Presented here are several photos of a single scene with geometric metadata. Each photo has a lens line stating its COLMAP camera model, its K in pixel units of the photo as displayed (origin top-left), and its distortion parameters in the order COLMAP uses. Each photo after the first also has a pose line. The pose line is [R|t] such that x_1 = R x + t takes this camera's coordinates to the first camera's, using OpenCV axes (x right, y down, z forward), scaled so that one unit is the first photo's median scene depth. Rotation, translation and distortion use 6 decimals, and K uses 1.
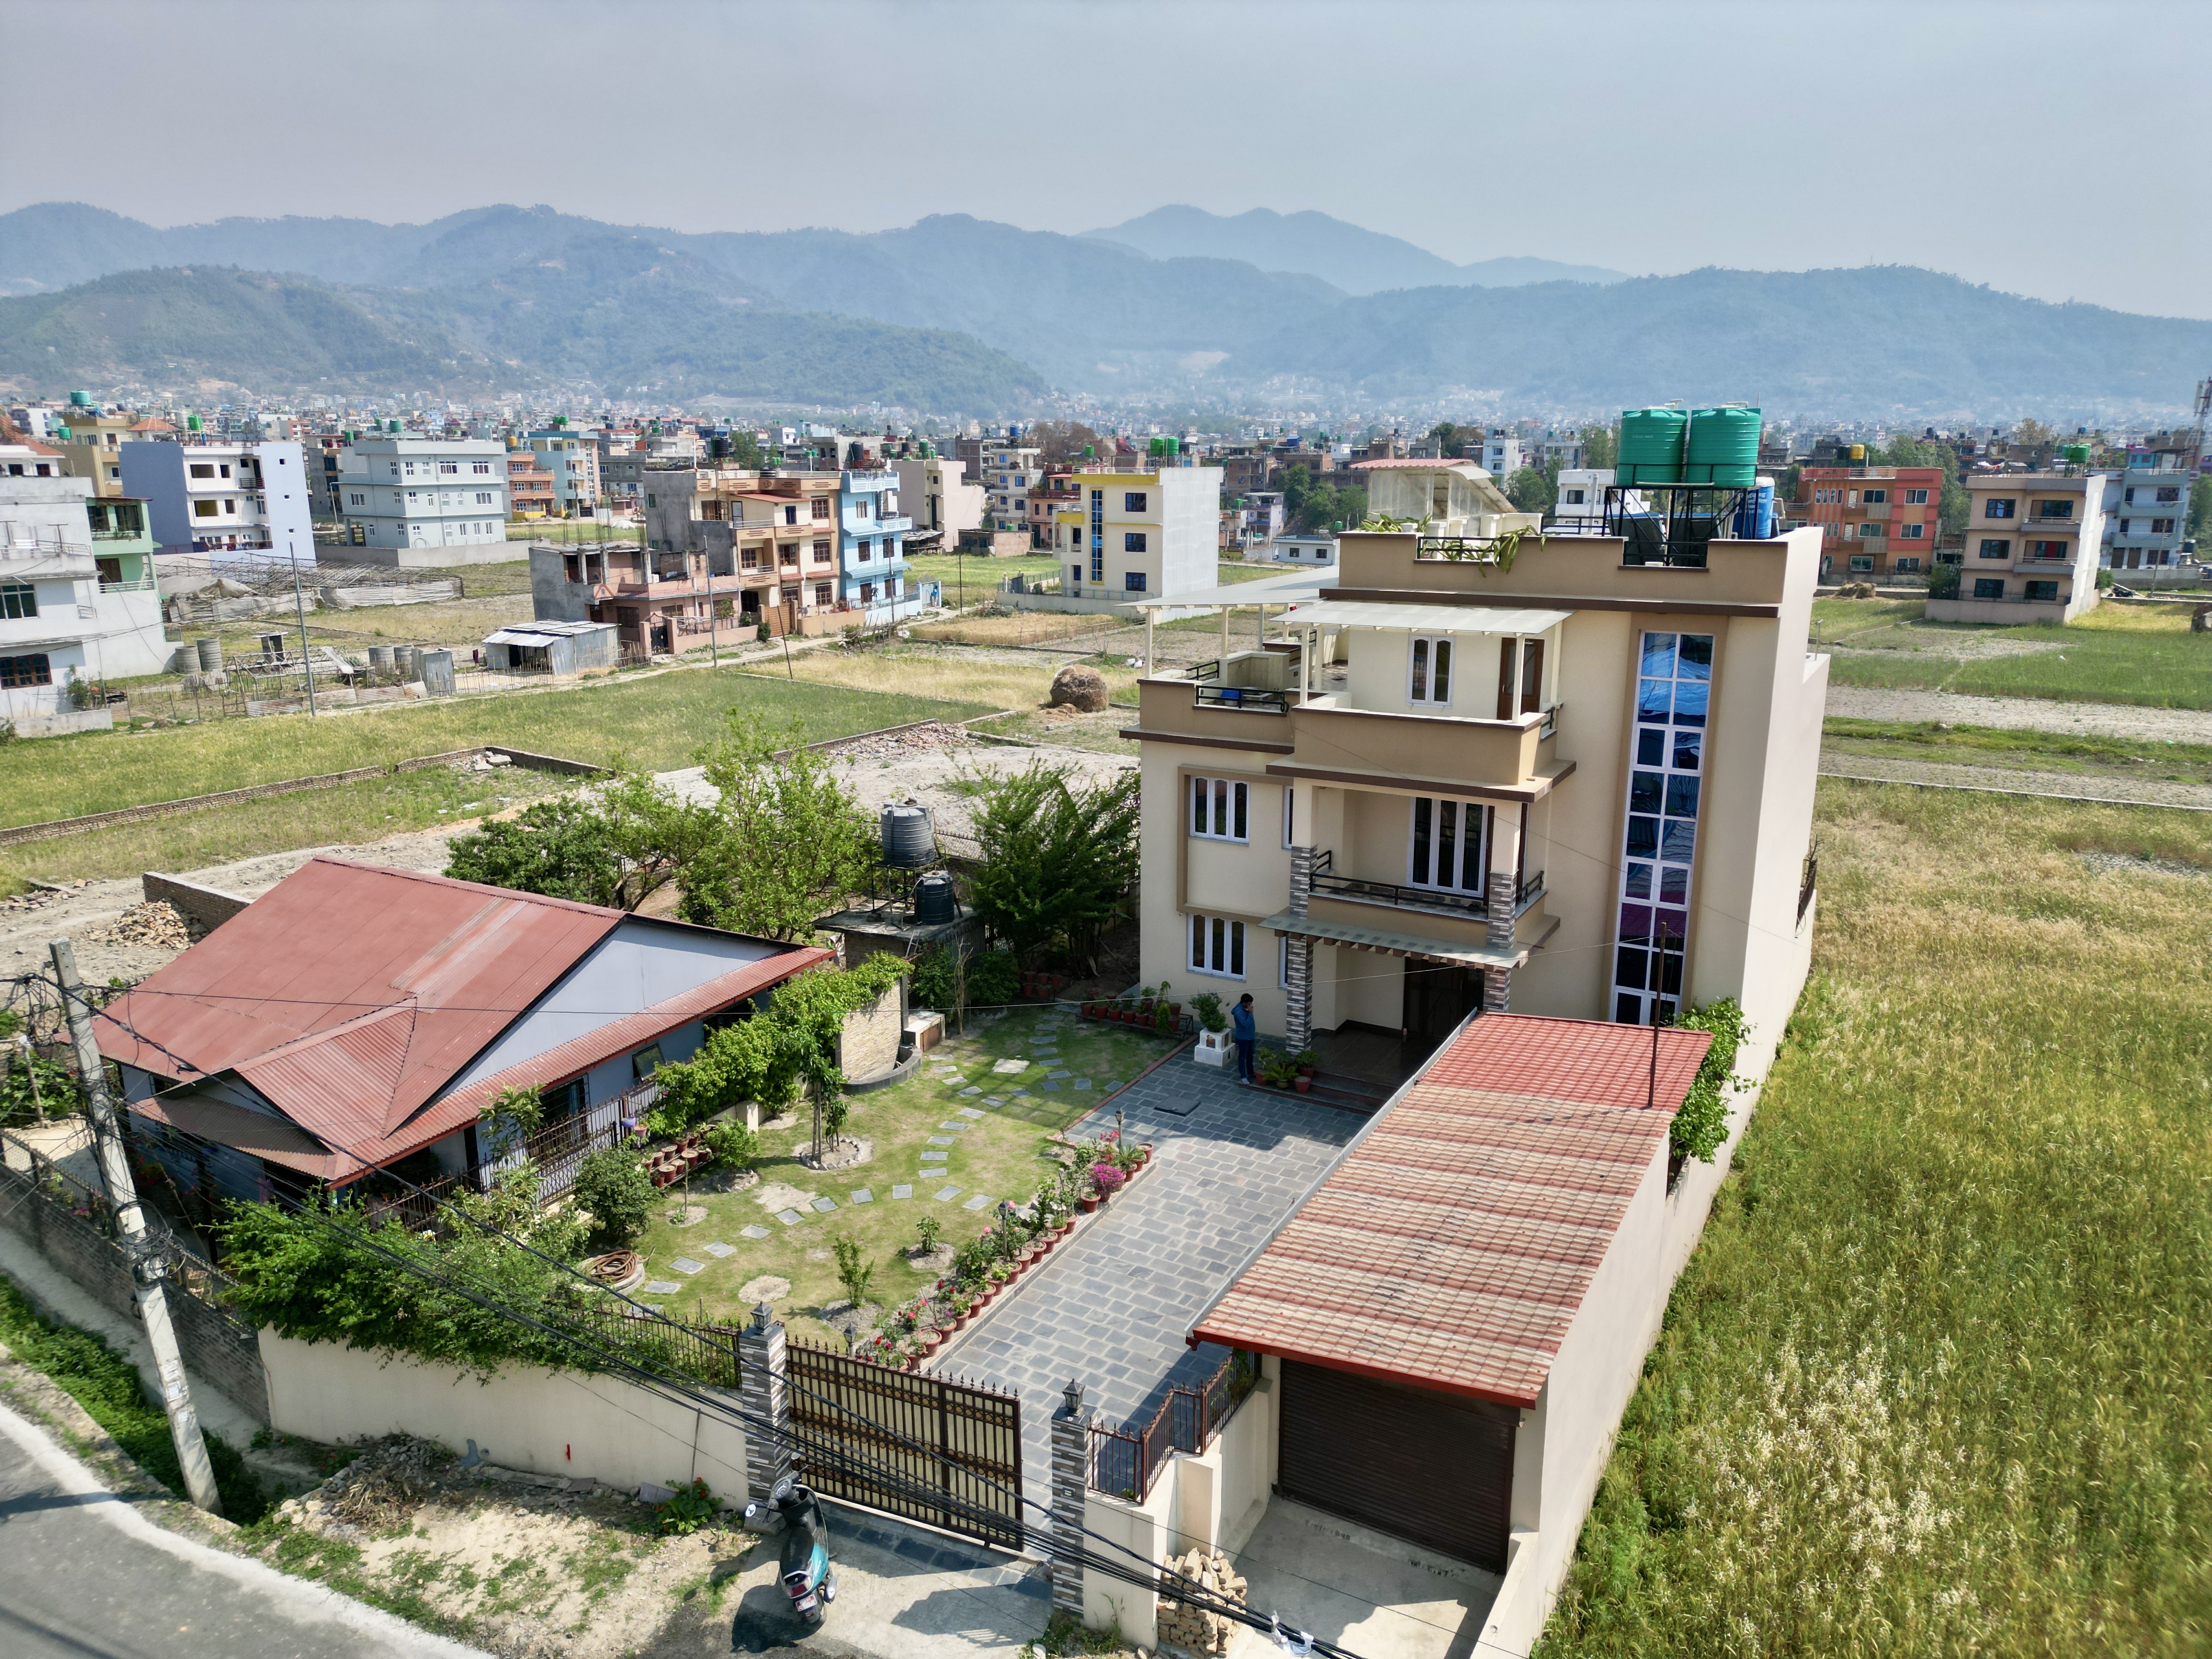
lens RADIAL K [[1540.5, 0, 1106.0], [0, 1540.5, 829.5], [0, 0, 1]] dist [0.059144, 0.000098]
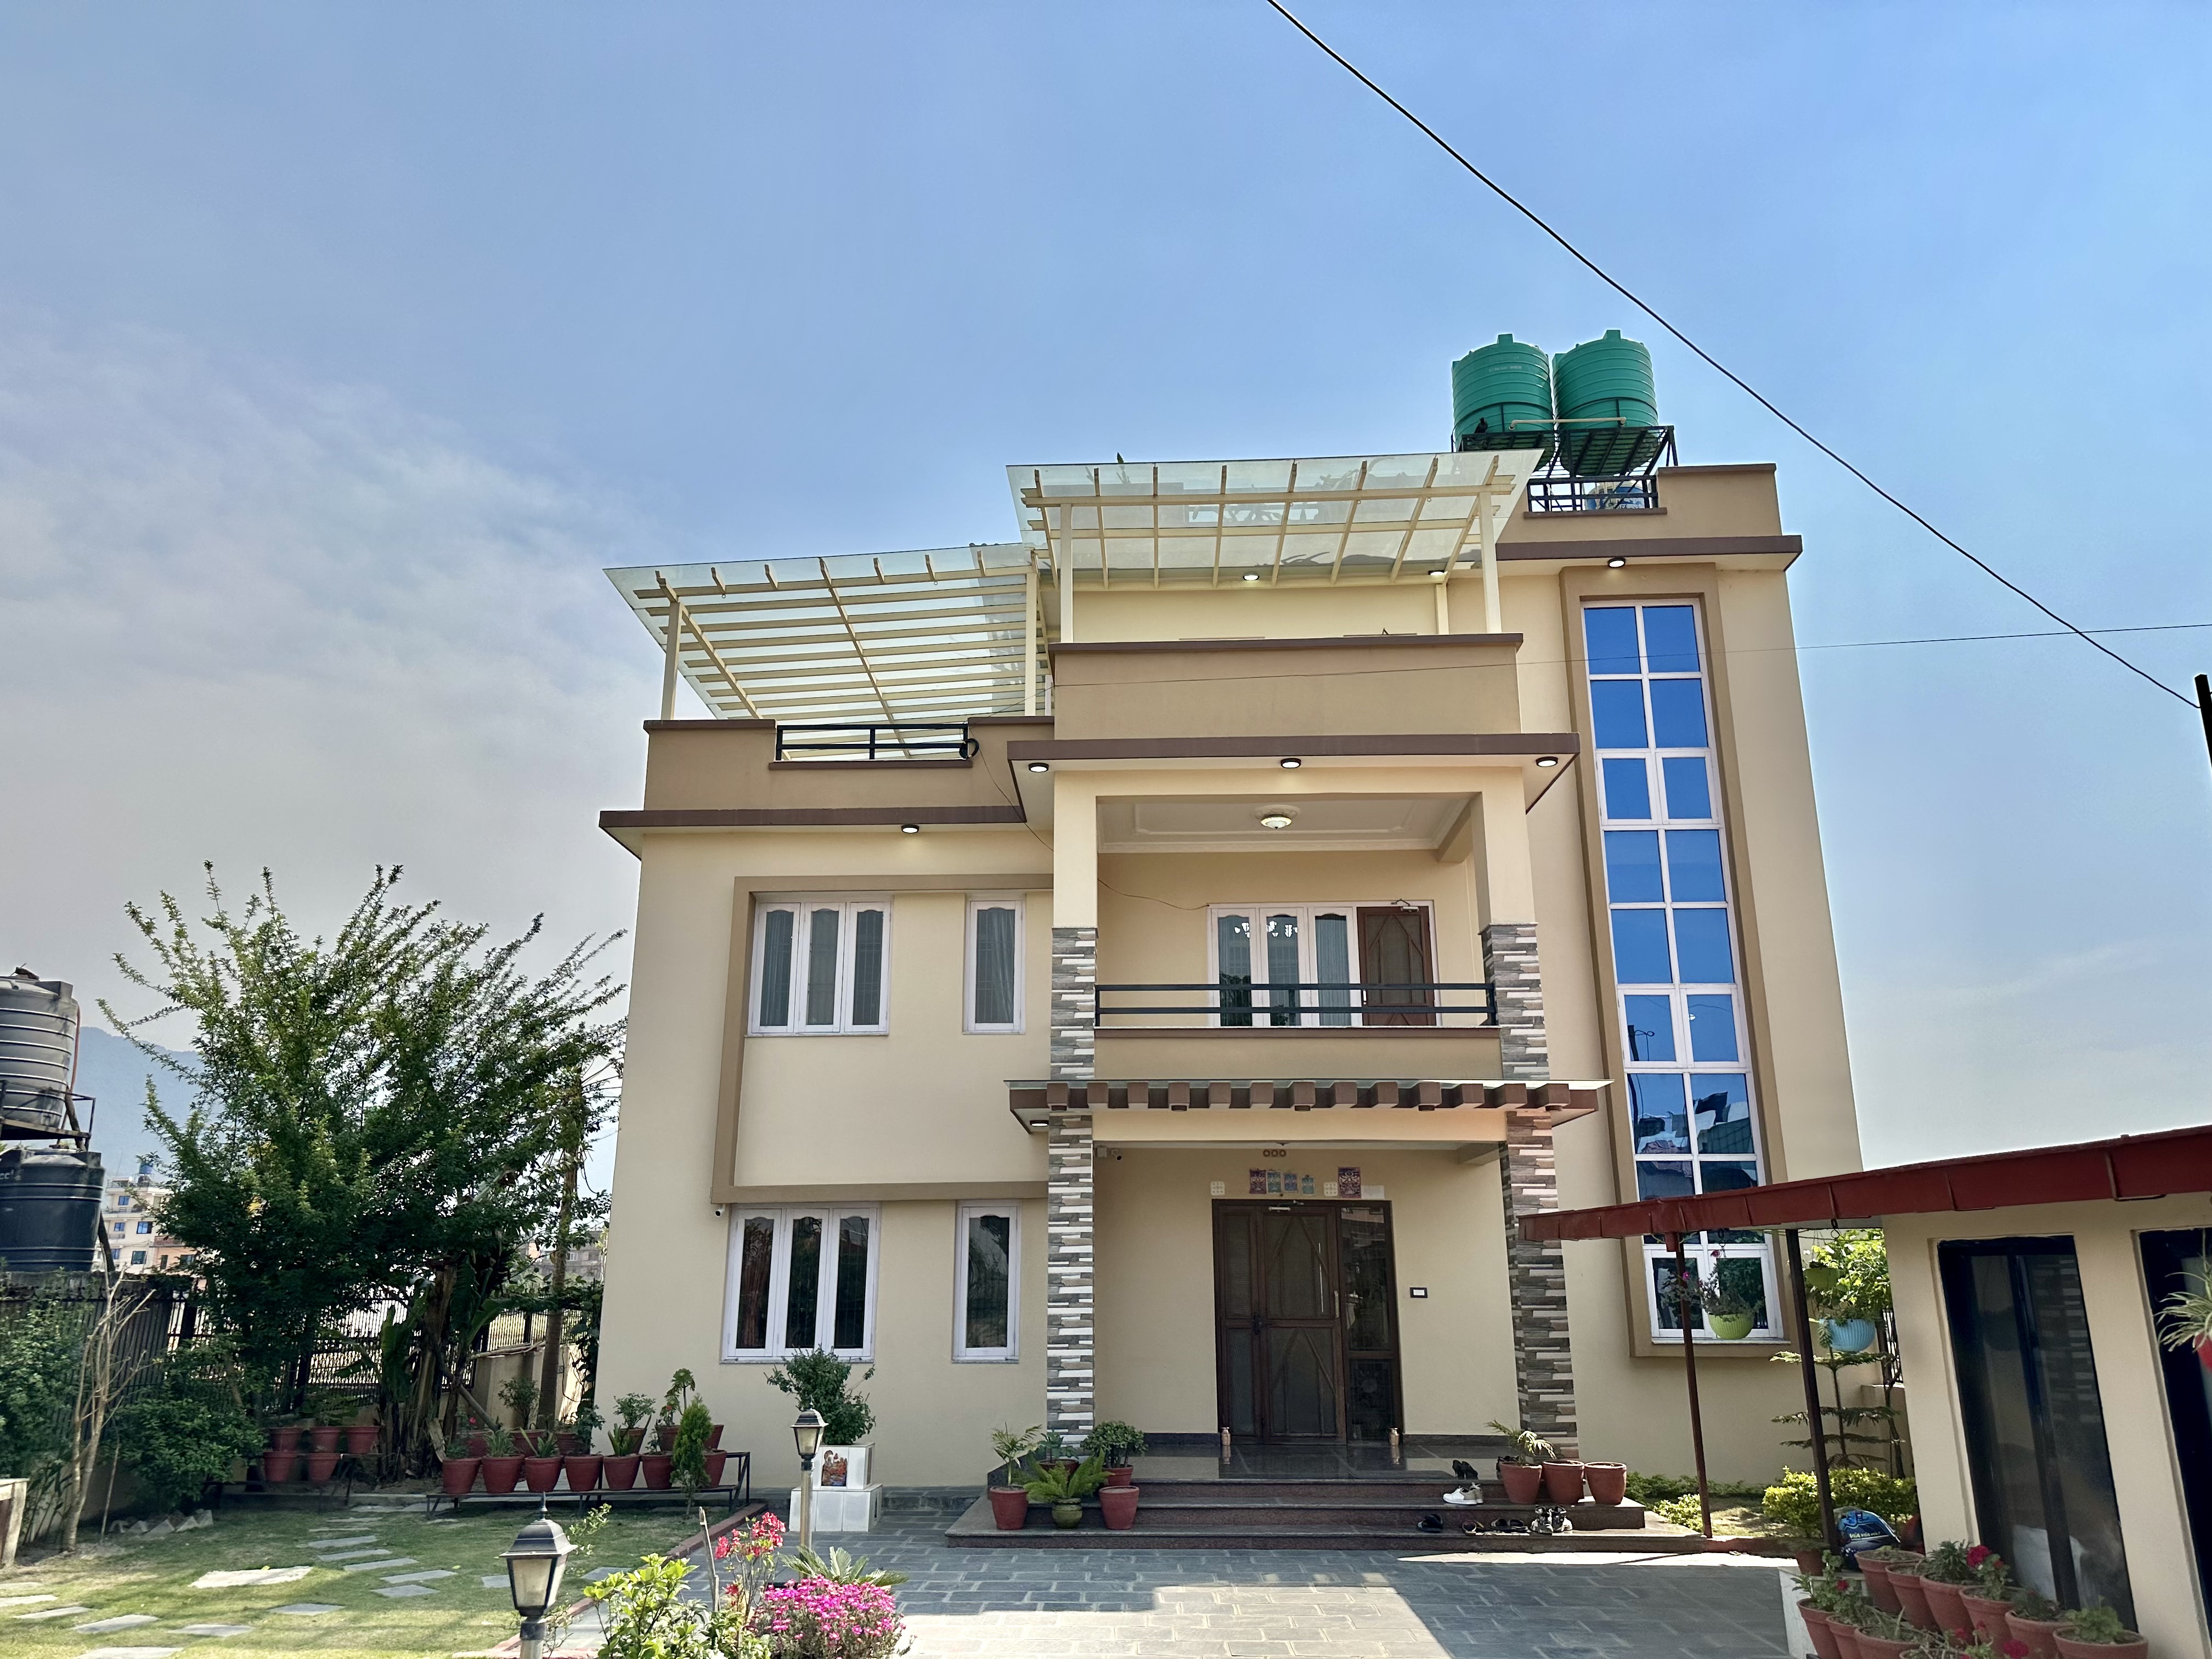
lens RADIAL K [[1555.8, 0, 1106.0], [0, 1555.8, 829.5], [0, 0, 1]] dist [0.120495, -0.156023]
pose [[0.880789, 0.135722, 0.453642, -0.074652], [0.115502, 0.867520, -0.483806, 0.194971], [-0.459207, 0.478527, 0.748426, 0.576584]]
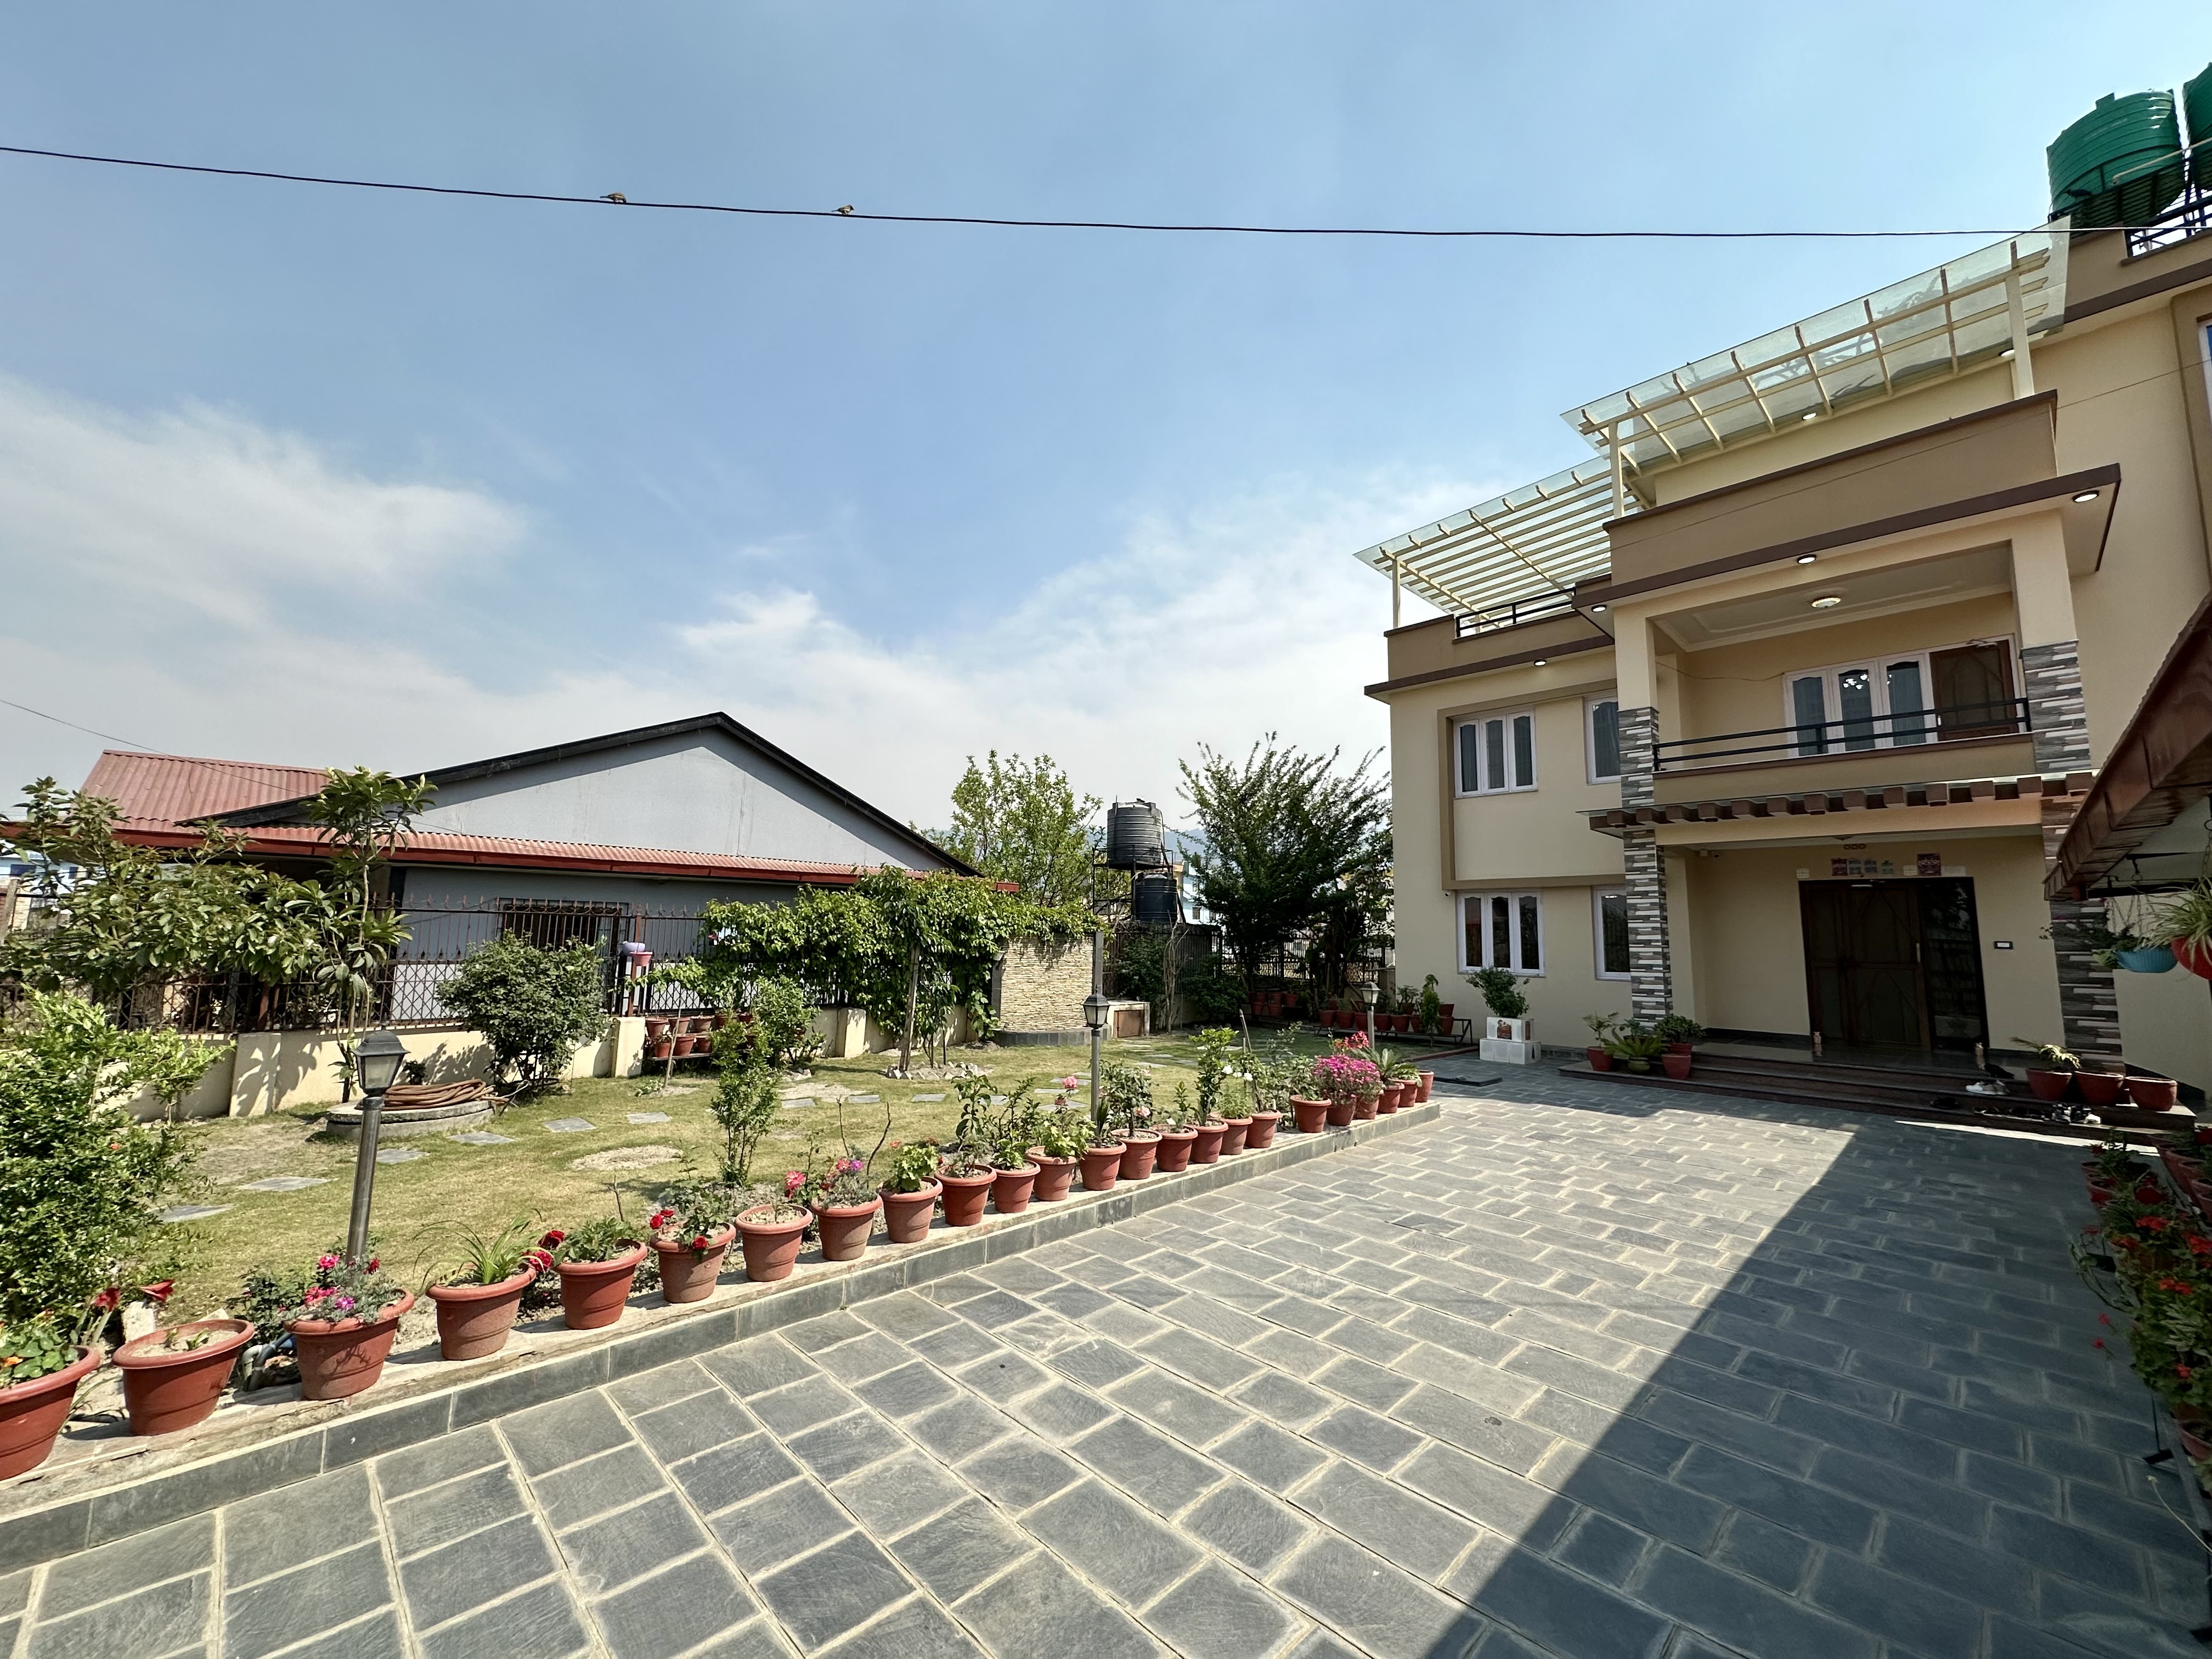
lens RADIAL K [[881.7, 0, 1106.0], [0, 881.7, 829.5], [0, 0, 1]] dist [-0.003707, -0.000715]
pose [[0.960945, -0.011112, -0.276515, 0.004816], [-0.091194, 0.930667, -0.354319, 0.207273], [0.261281, 0.365698, 0.893307, 0.546446]]
